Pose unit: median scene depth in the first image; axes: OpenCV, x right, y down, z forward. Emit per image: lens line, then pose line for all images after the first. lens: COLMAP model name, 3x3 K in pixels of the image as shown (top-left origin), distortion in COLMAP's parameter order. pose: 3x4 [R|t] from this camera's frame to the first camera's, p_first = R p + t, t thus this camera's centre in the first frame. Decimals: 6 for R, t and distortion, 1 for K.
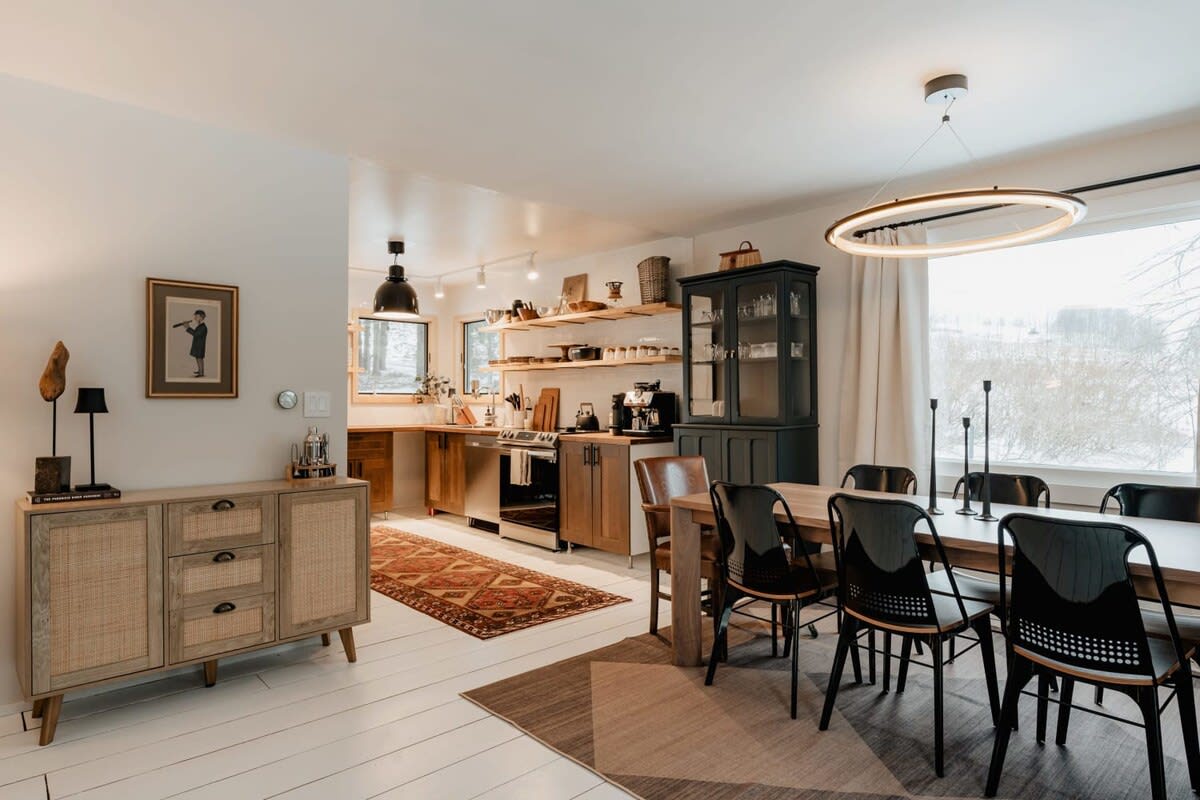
lens RADIAL K [[693.6, 0, 600.0], [0, 693.6, 400.0], [0, 0, 1]] dist [-0.000502, -0.000155]
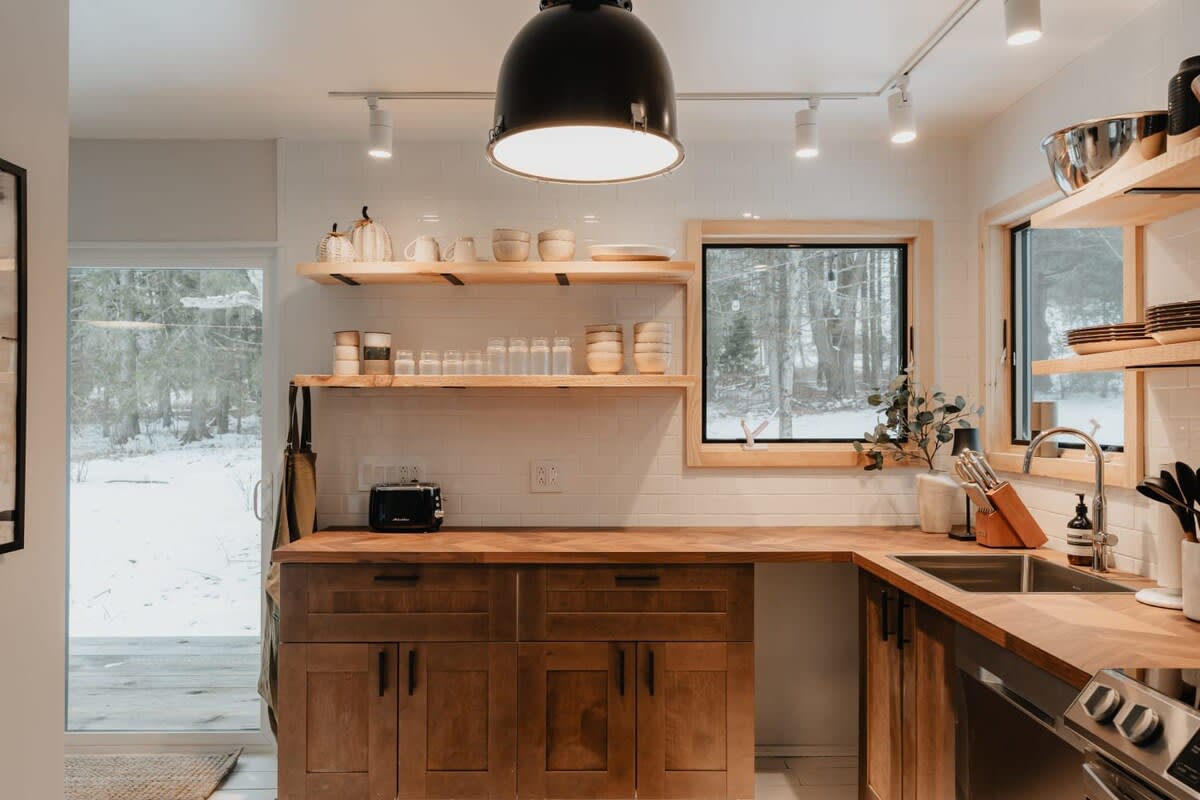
lens RADIAL K [[896.4, 0, 600.0], [0, 896.4, 400.0], [0, 0, 1]] dist [-0.001967, -0.000989]
pose [[0.747693, -0.012973, -0.663917, -0.069607], [0.000304, 0.999816, -0.019194, -0.024374], [0.664044, 0.014149, 0.747560, 0.641877]]
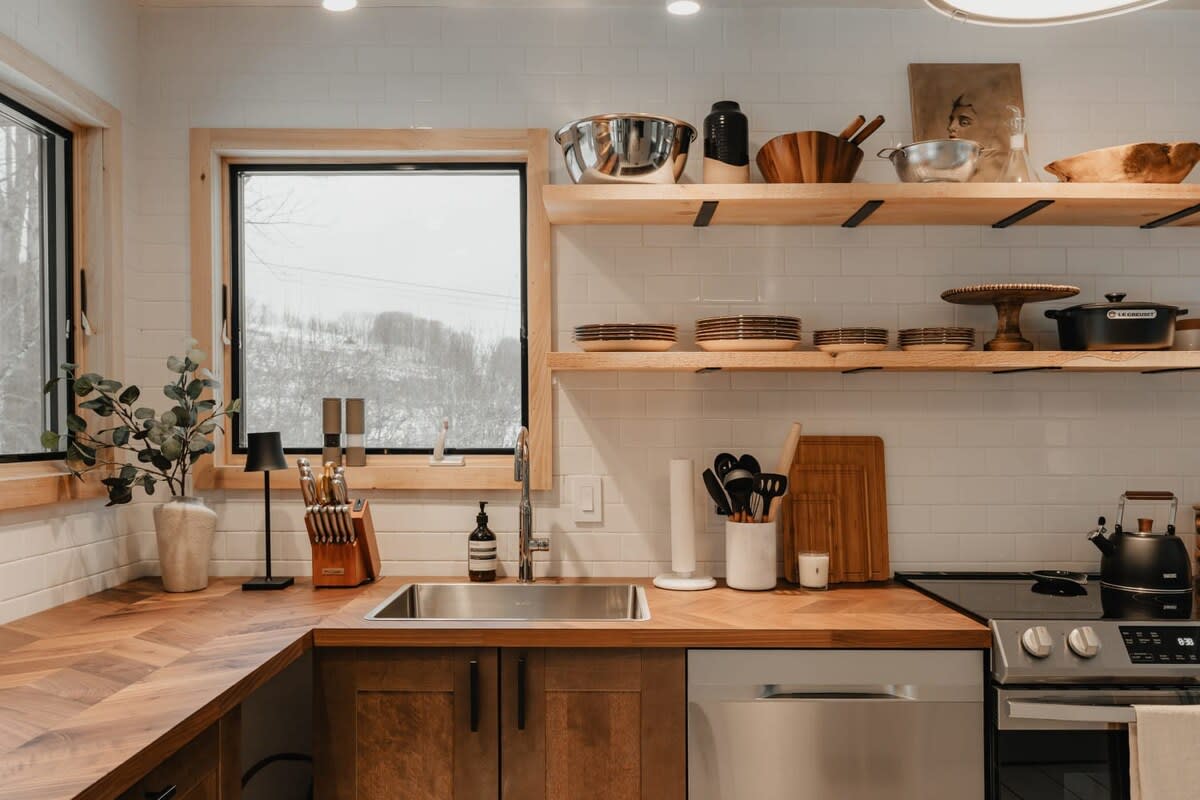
lens RADIAL K [[985.3, 0, 616.8], [0, 985.3, 419.7], [0, 0, 1]] dist [-0.001971, -0.001697]
pose [[0.667694, 0.004422, 0.744423, -0.425551], [0.000825, 0.999977, -0.006681, -0.020528], [-0.744436, 0.005075, 0.667675, 0.776124]]
